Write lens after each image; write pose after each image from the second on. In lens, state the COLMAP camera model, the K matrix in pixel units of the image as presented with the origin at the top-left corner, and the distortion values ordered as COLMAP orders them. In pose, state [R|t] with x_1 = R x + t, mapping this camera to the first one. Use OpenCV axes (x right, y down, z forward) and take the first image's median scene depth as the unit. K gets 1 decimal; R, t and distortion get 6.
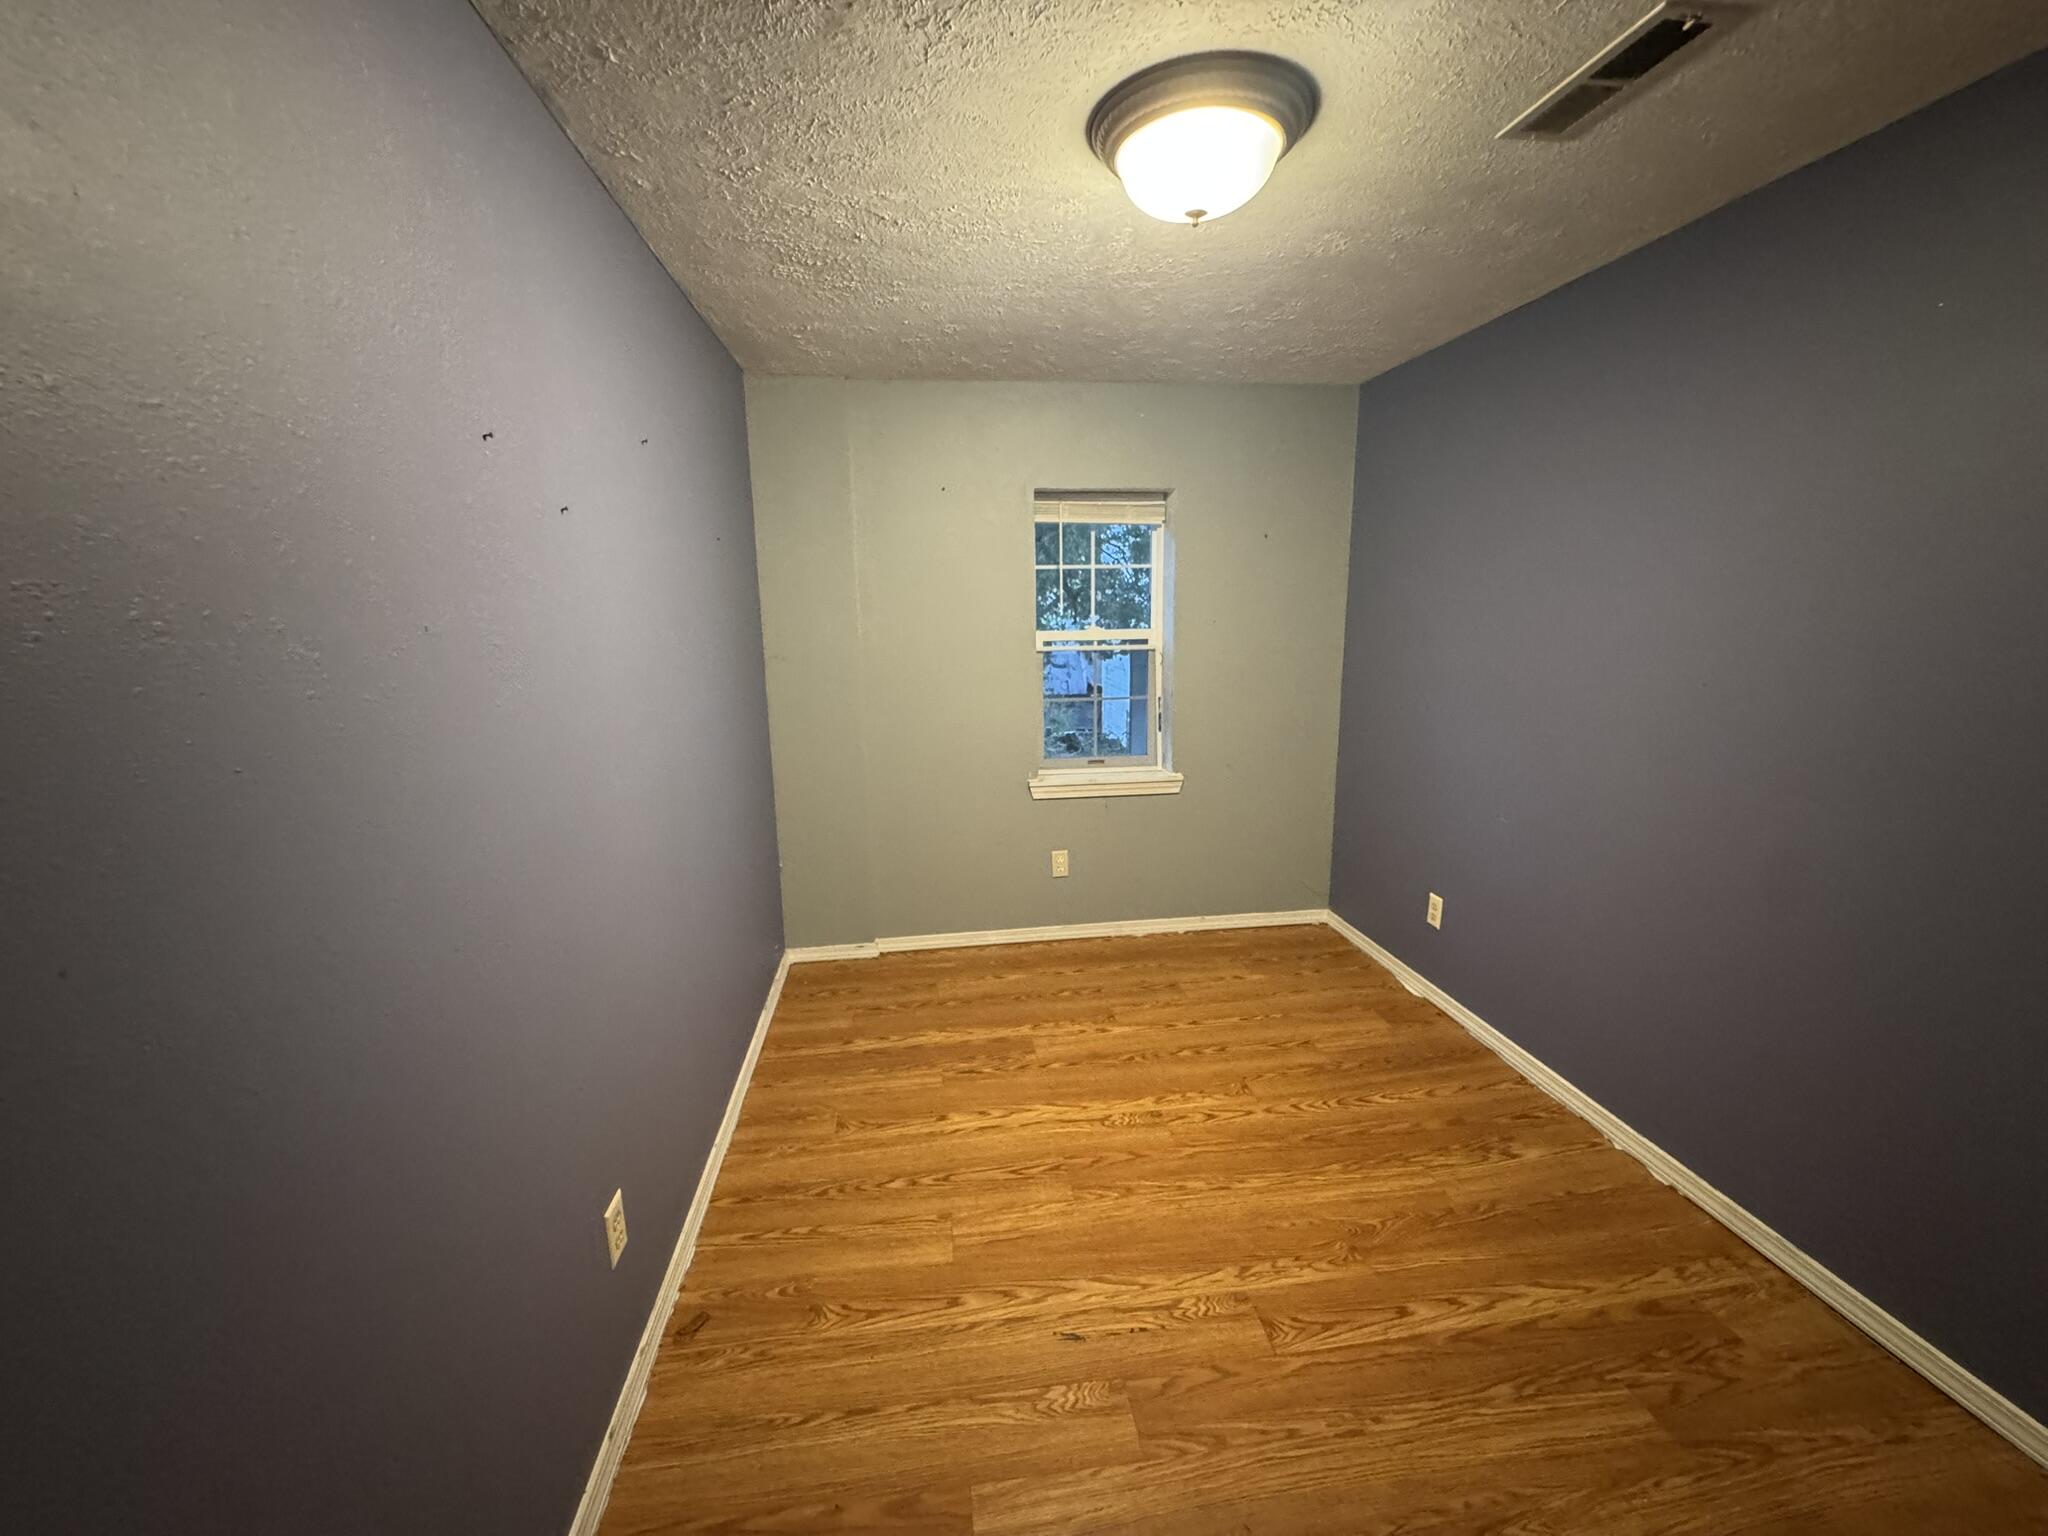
lens RADIAL K [[823.6, 0, 1034.0], [0, 823.6, 767.9], [0, 0, 1]] dist [0.002023, 0.000104]
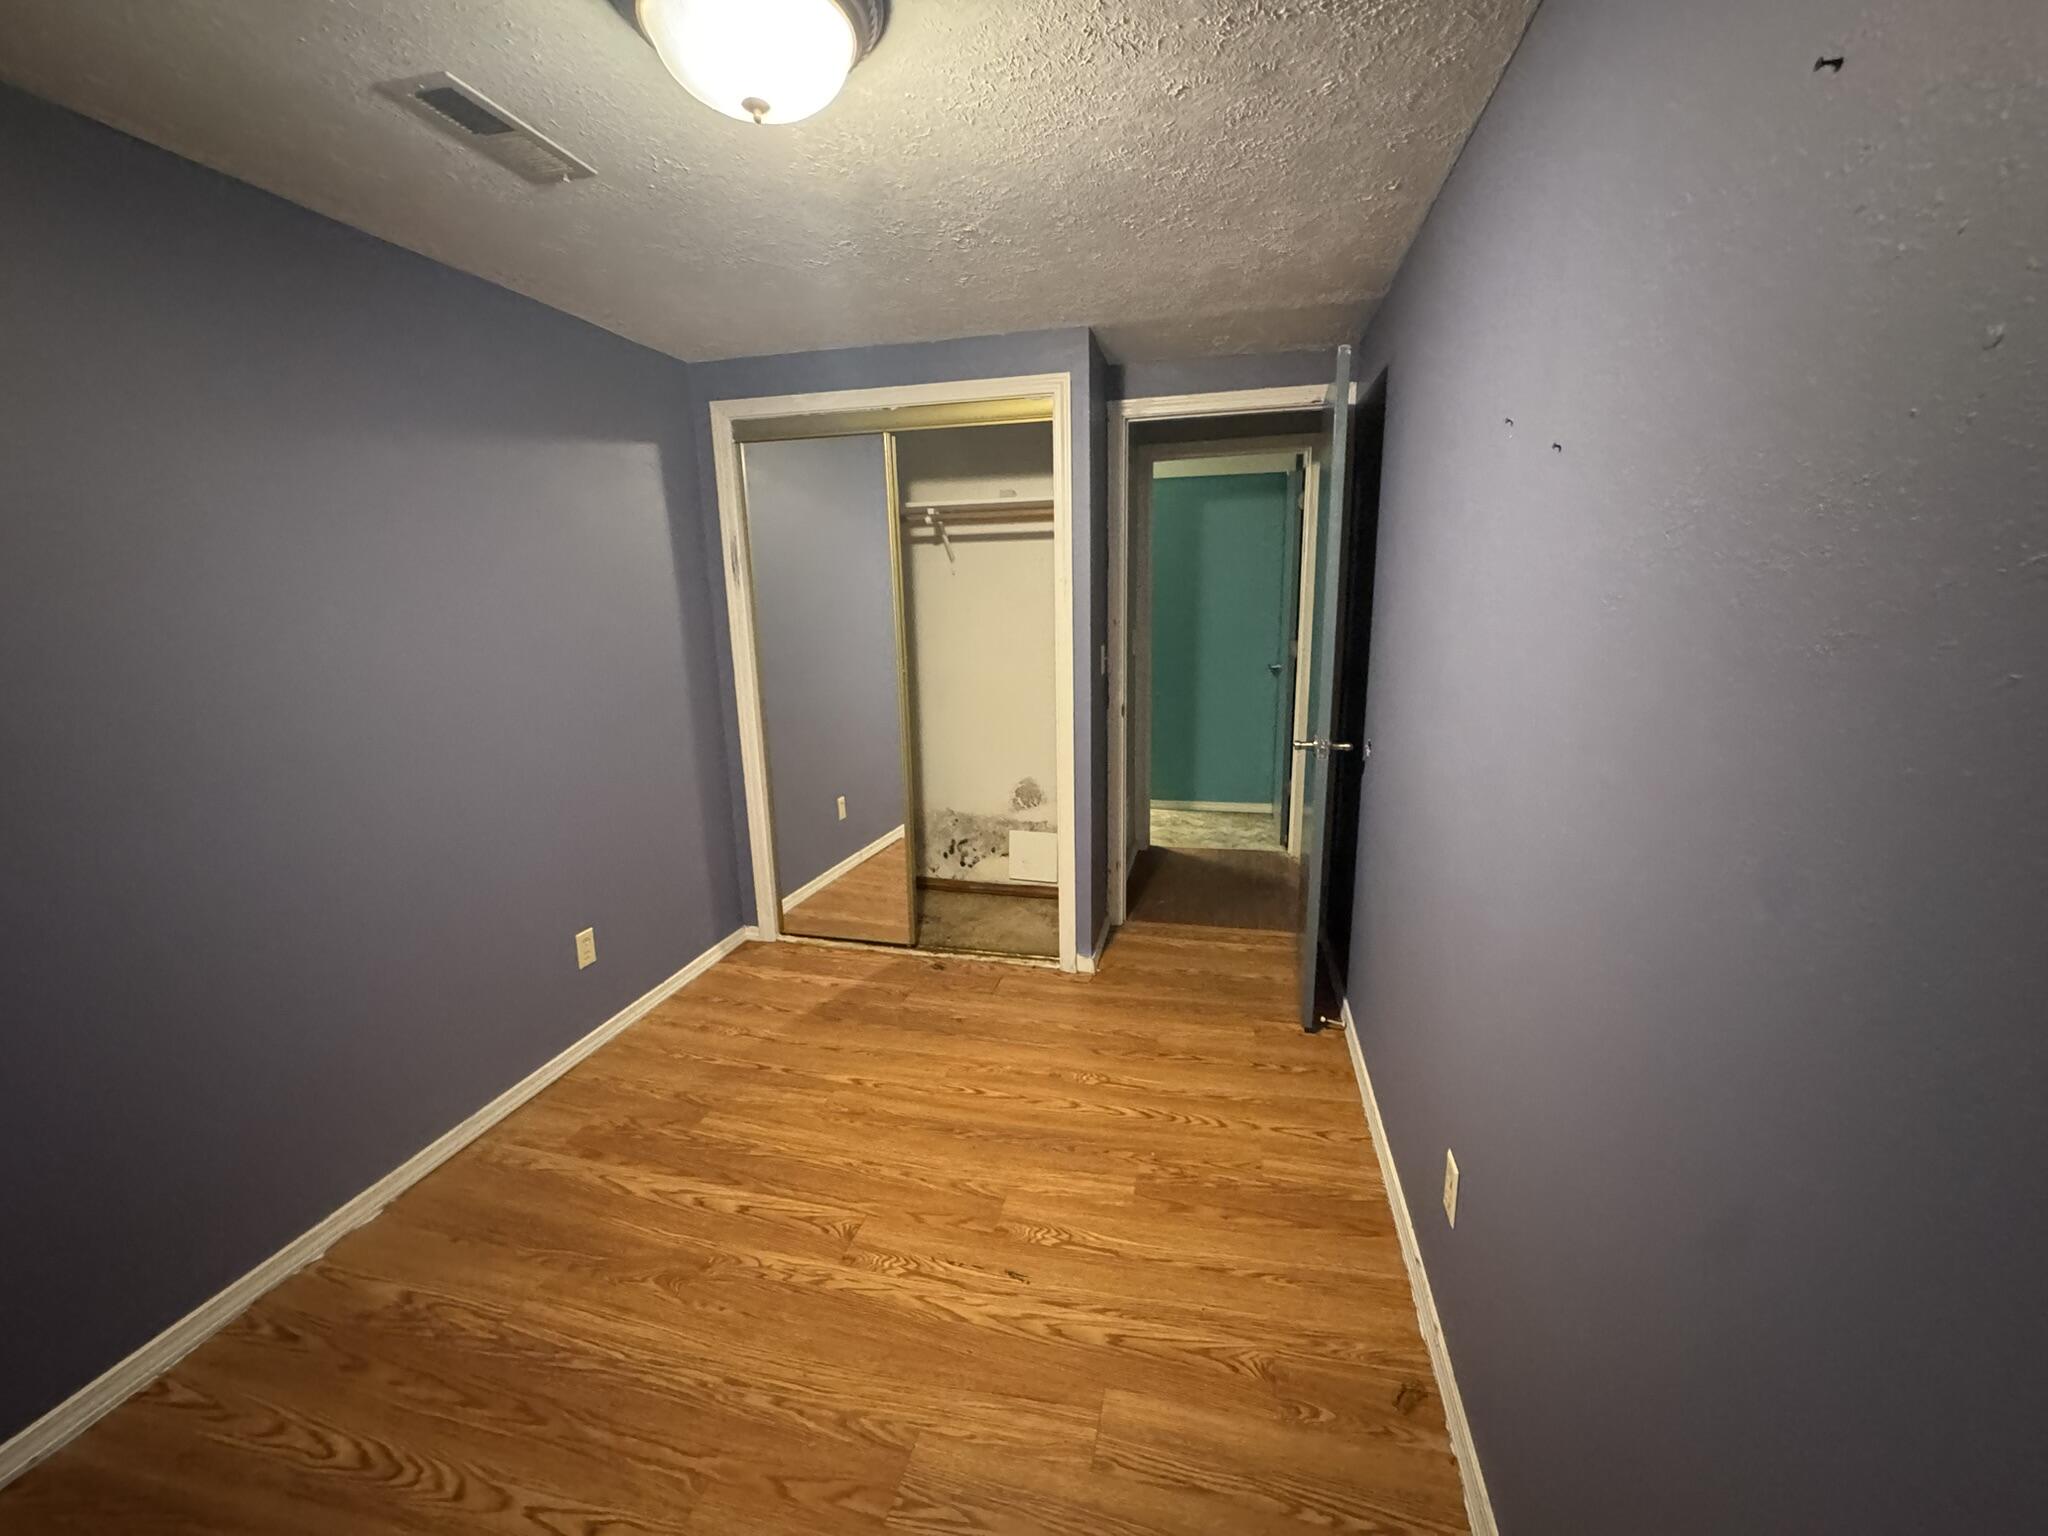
lens RADIAL K [[823.6, 0, 1011.1], [0, 823.6, 771.5], [0, 0, 1]] dist [0.002023, 0.000104]
pose [[-0.921629, -0.047242, 0.385187, -0.313781], [0.111846, 0.918110, 0.380217, -0.302958], [-0.371606, 0.393500, -0.840872, 1.559905]]
